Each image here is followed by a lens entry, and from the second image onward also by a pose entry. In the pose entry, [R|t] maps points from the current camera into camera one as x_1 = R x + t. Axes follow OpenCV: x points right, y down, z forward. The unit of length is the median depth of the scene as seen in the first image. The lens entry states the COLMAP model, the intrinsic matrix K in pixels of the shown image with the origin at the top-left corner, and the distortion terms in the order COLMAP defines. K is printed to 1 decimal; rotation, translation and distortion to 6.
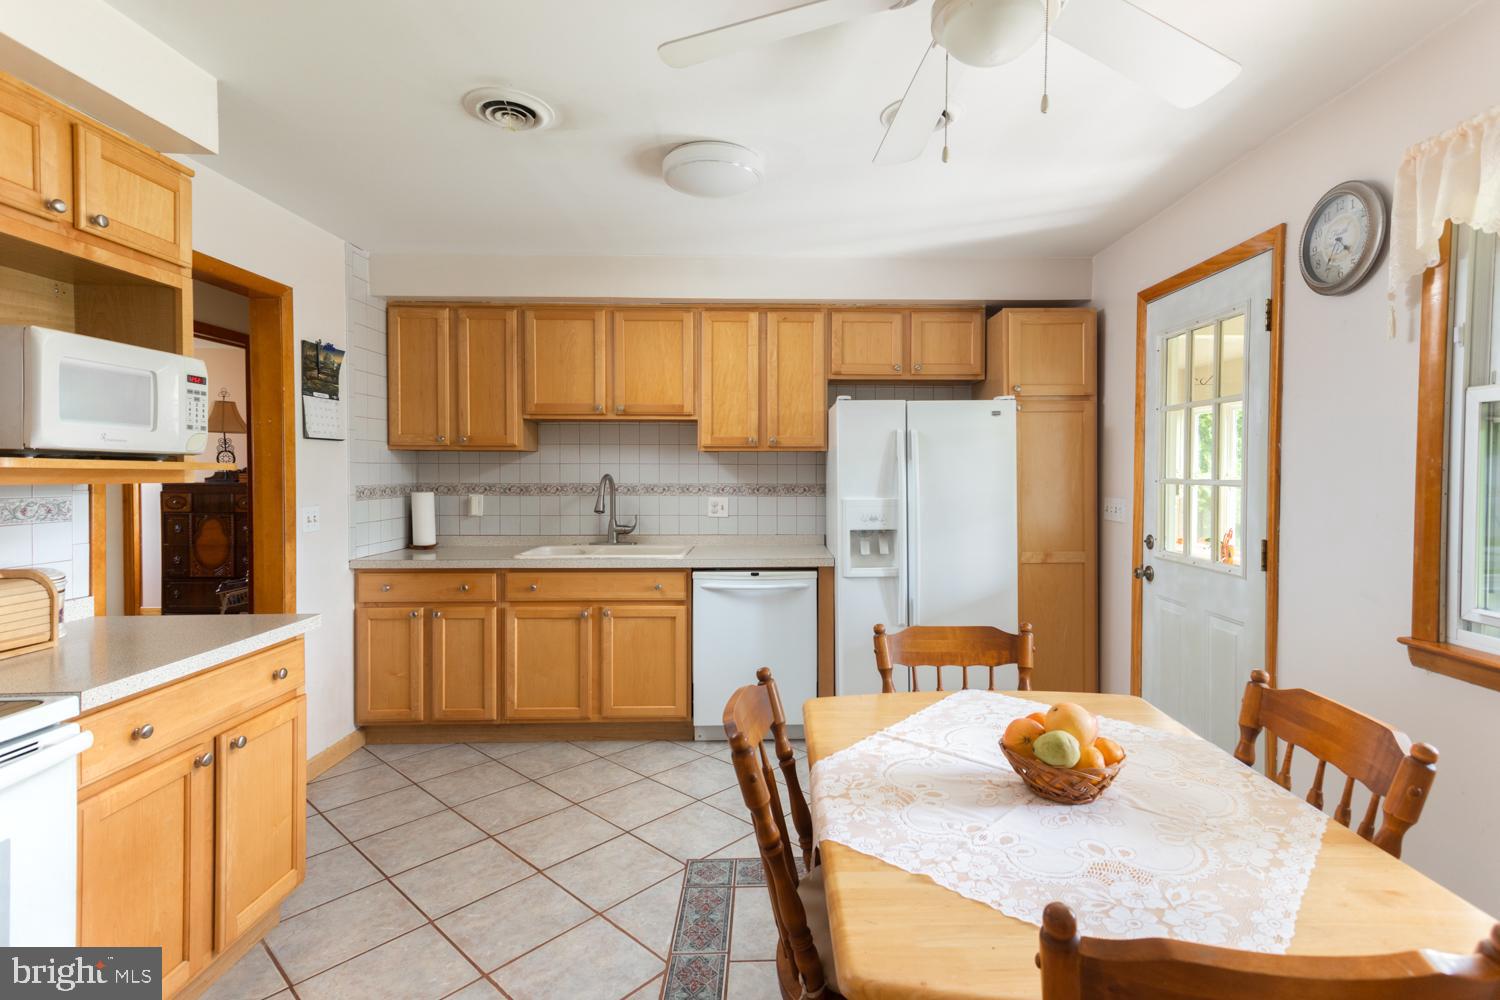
lens RADIAL K [[751.5, 0, 774.8], [0, 751.5, 475.3], [0, 0, 1]] dist [0.043963, 0.000530]
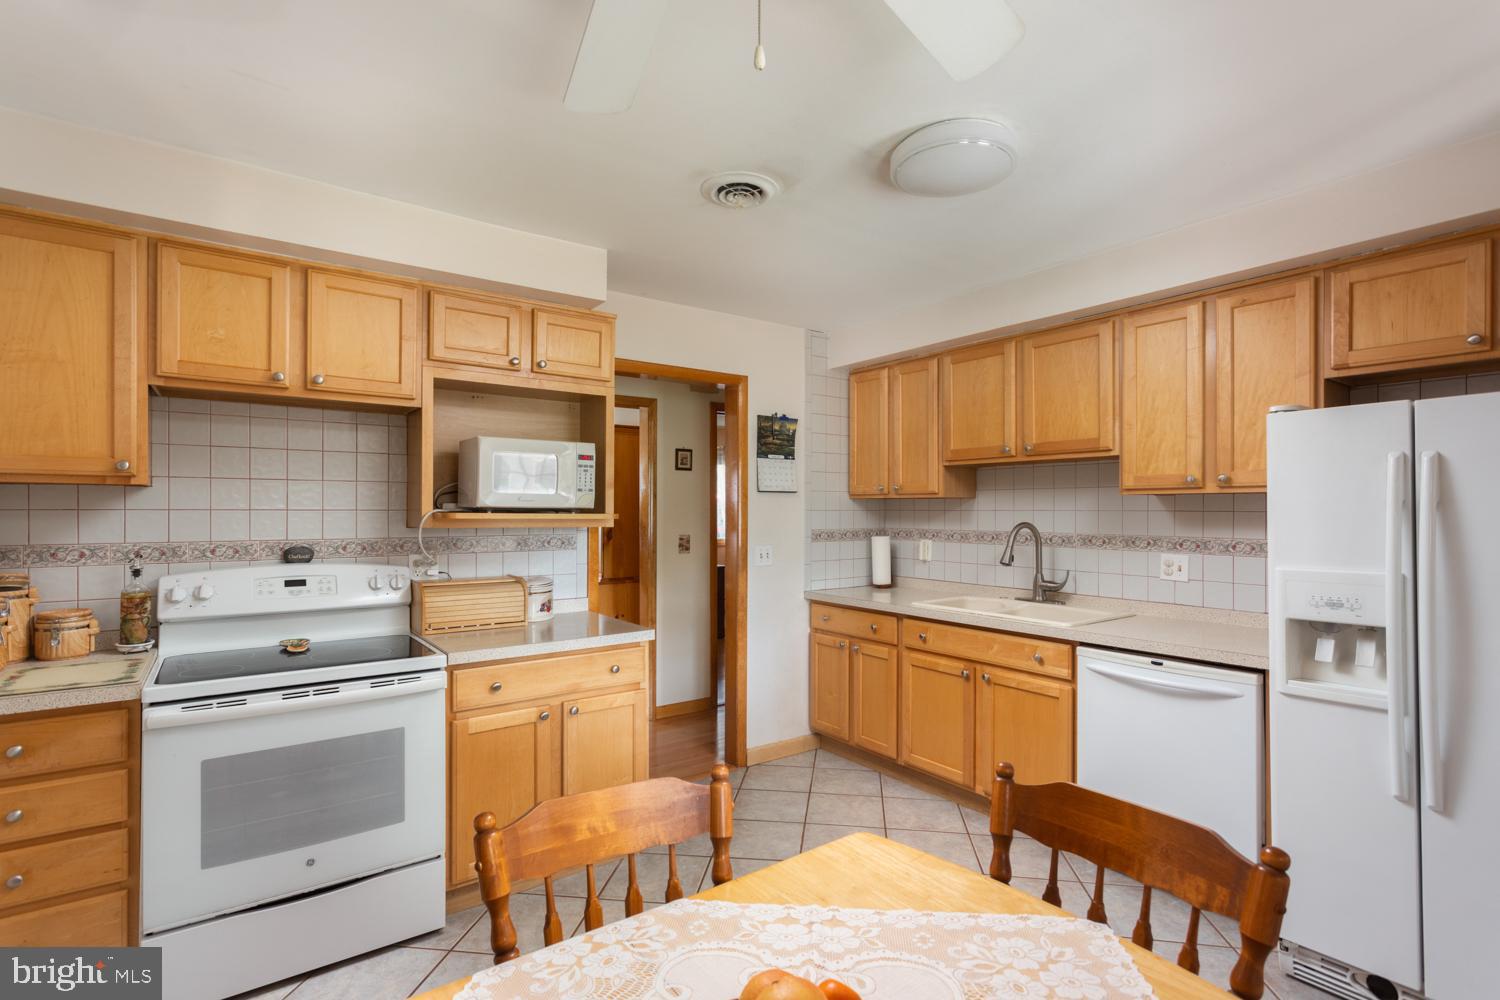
lens RADIAL K [[714.5, 0, 750.0], [0, 714.5, 500.0], [0, 0, 1]] dist [-0.001572, 0.000178]
pose [[0.573255, -0.011298, -0.819299, 0.316674], [-0.006329, 0.999814, -0.018216, -0.011567], [0.819352, 0.015628, 0.573077, 0.276165]]
